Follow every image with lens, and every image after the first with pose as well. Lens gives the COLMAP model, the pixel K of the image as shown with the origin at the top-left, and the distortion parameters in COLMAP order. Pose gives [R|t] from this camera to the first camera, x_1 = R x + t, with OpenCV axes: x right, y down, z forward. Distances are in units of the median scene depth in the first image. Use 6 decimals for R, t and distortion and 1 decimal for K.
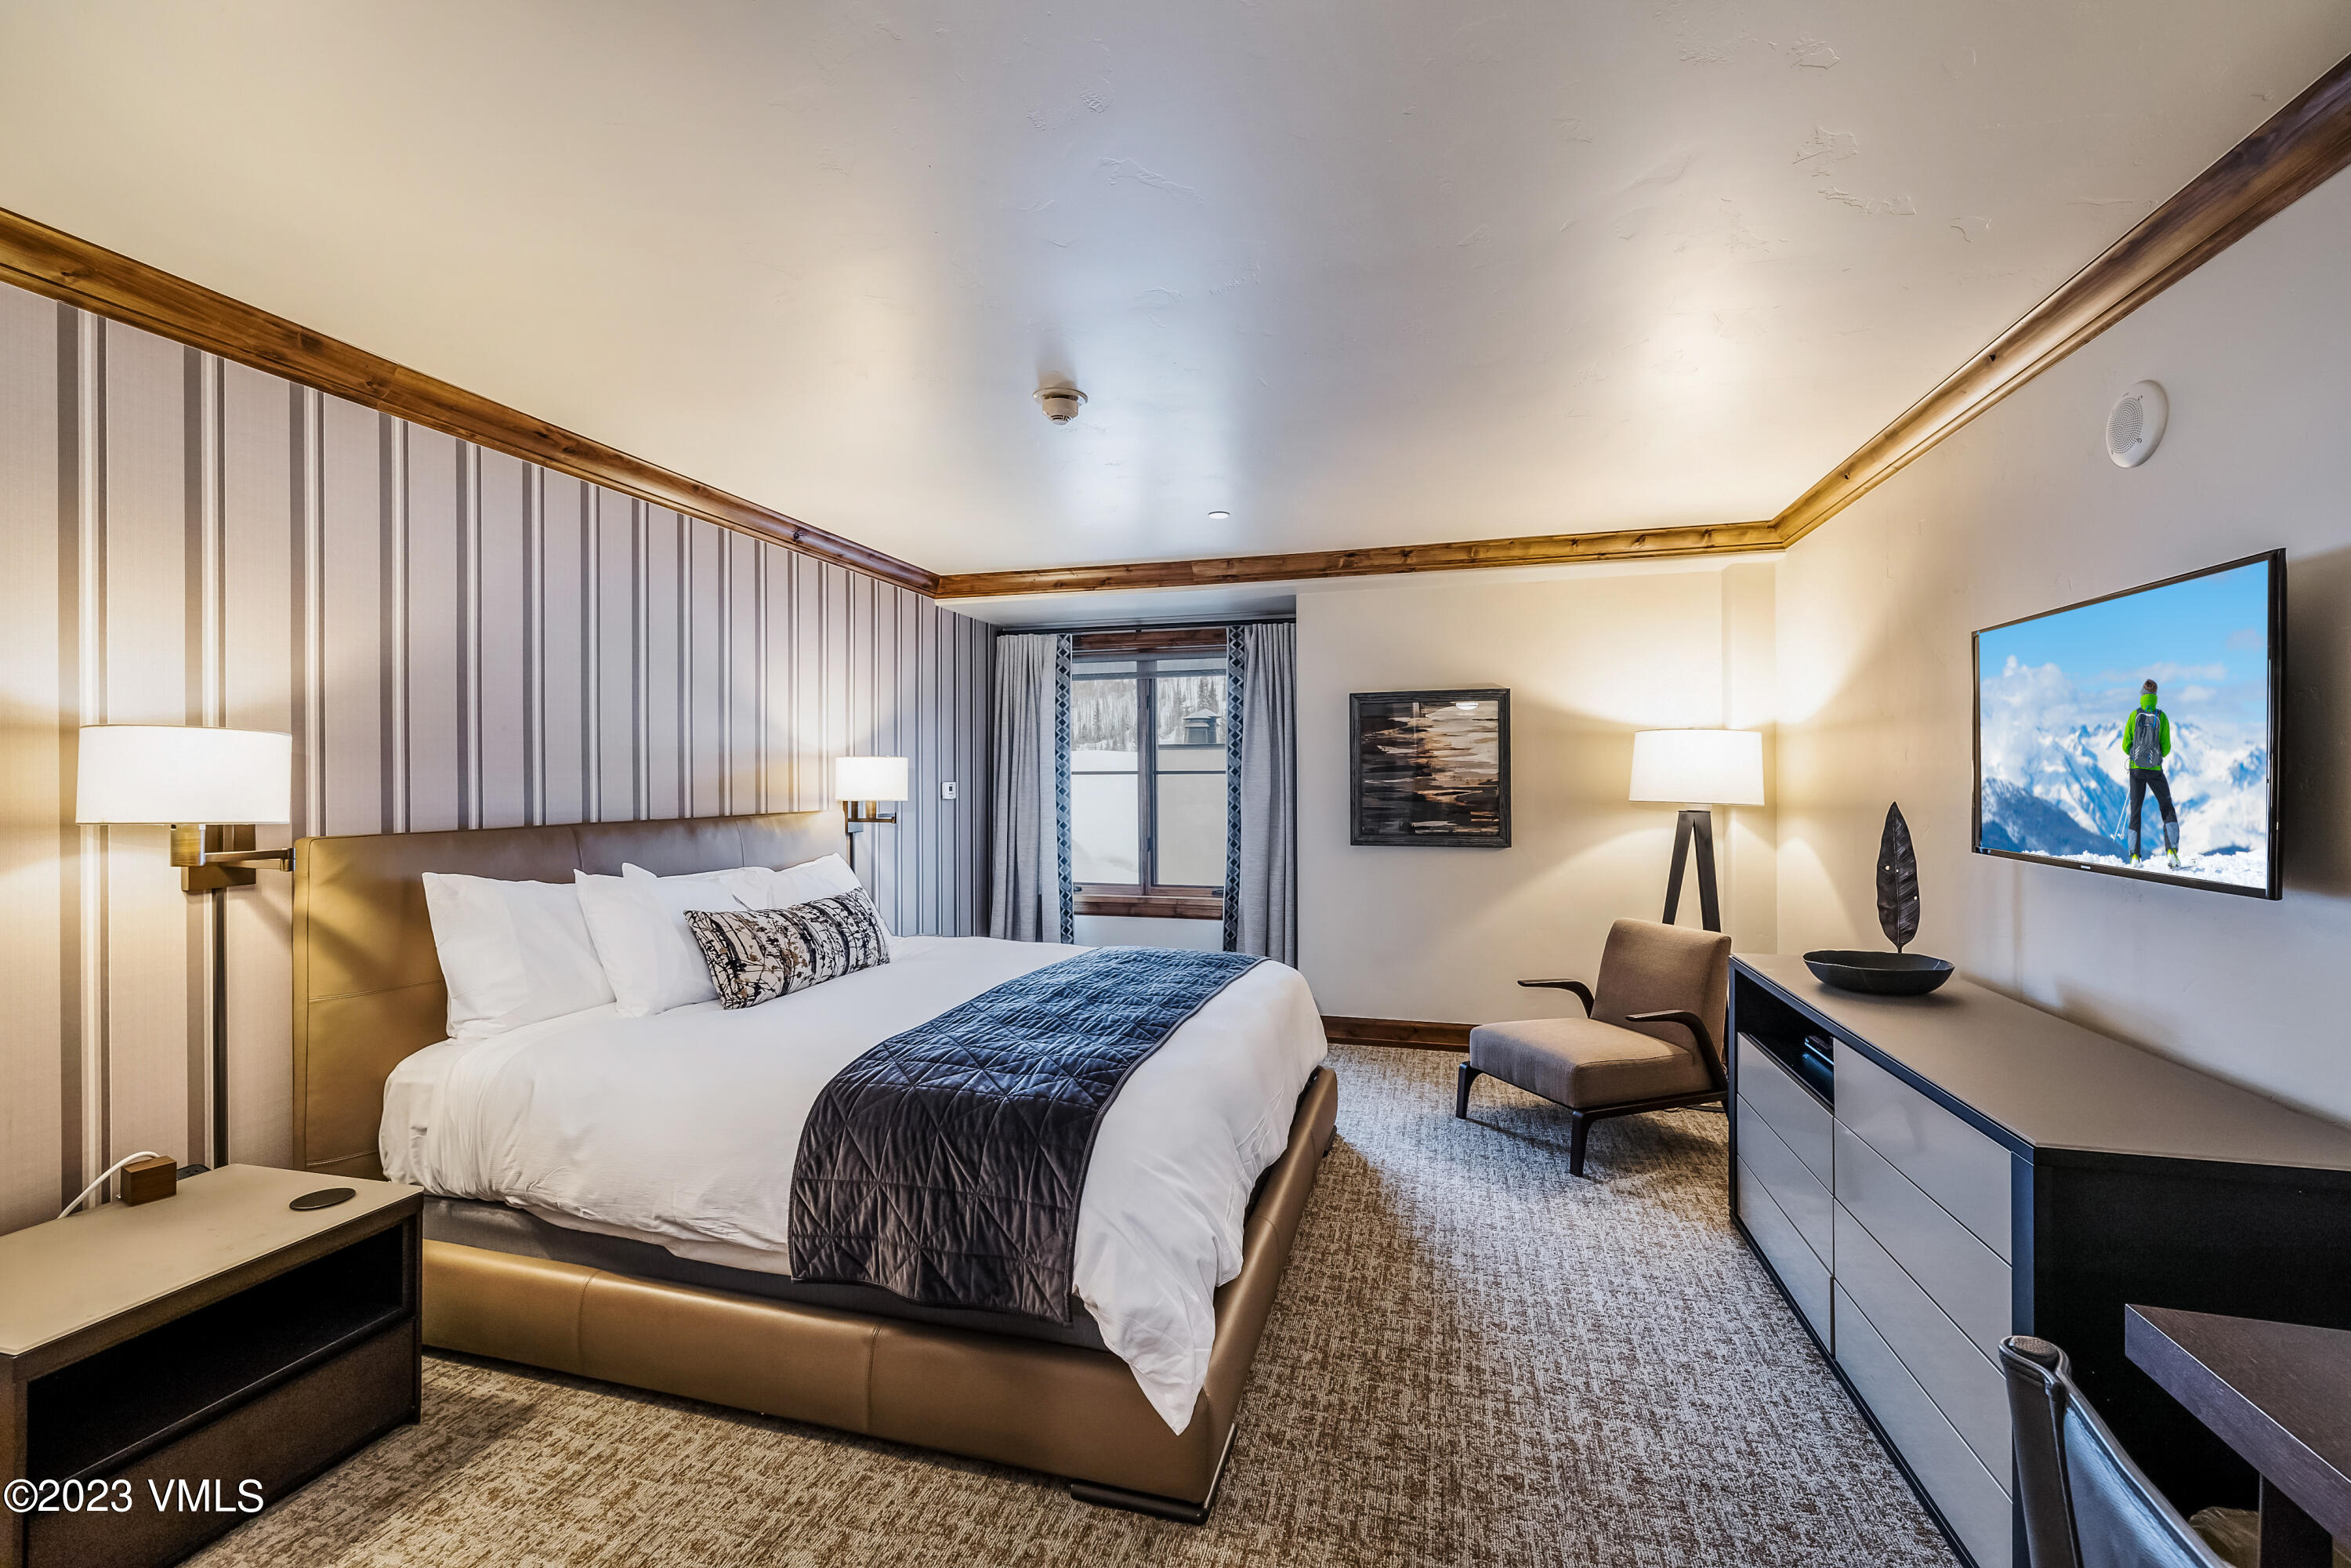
lens RADIAL K [[1000.3, 0, 1179.8], [0, 1000.3, 788.7], [0, 0, 1]] dist [-0.005832, 0.001299]
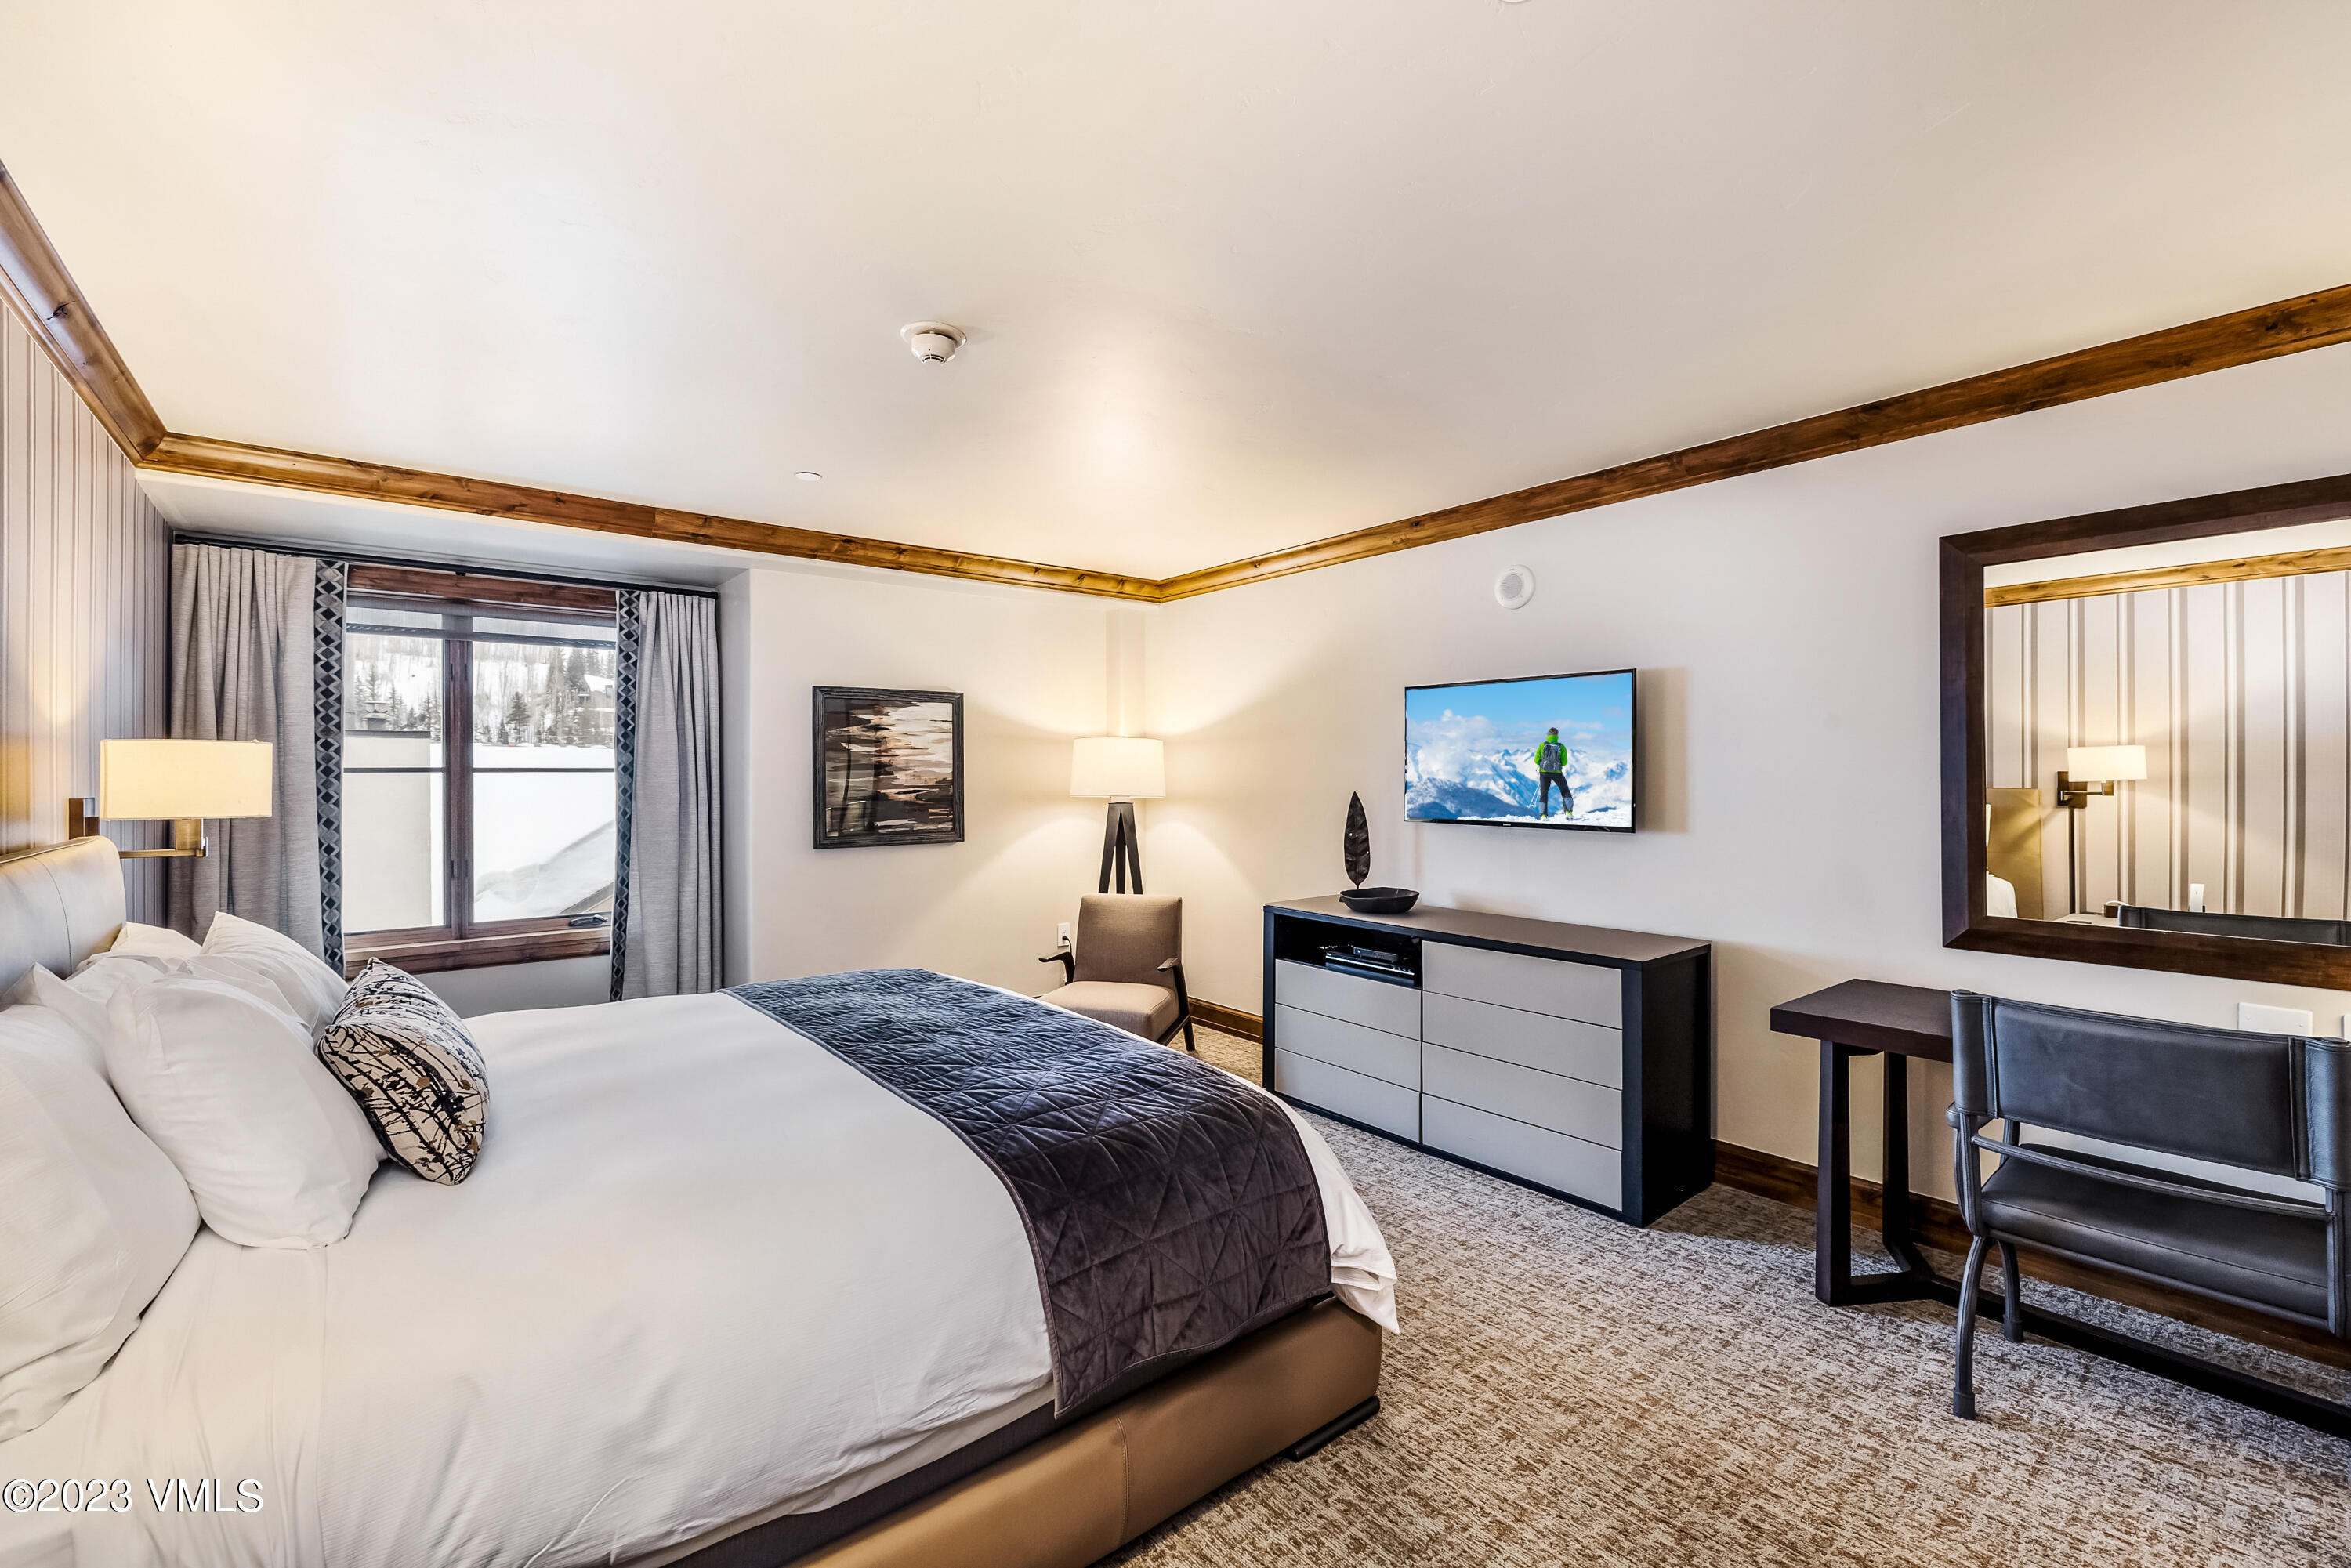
lens RADIAL K [[1000.3, 0, 1192.9], [0, 1000.3, 772.3], [0, 0, 1]] dist [-0.005832, 0.001299]
pose [[0.563180, 0.001766, 0.826332, -0.421266], [0.009808, 0.999913, -0.008821, -0.003484], [-0.826276, 0.013072, 0.563114, 0.196851]]
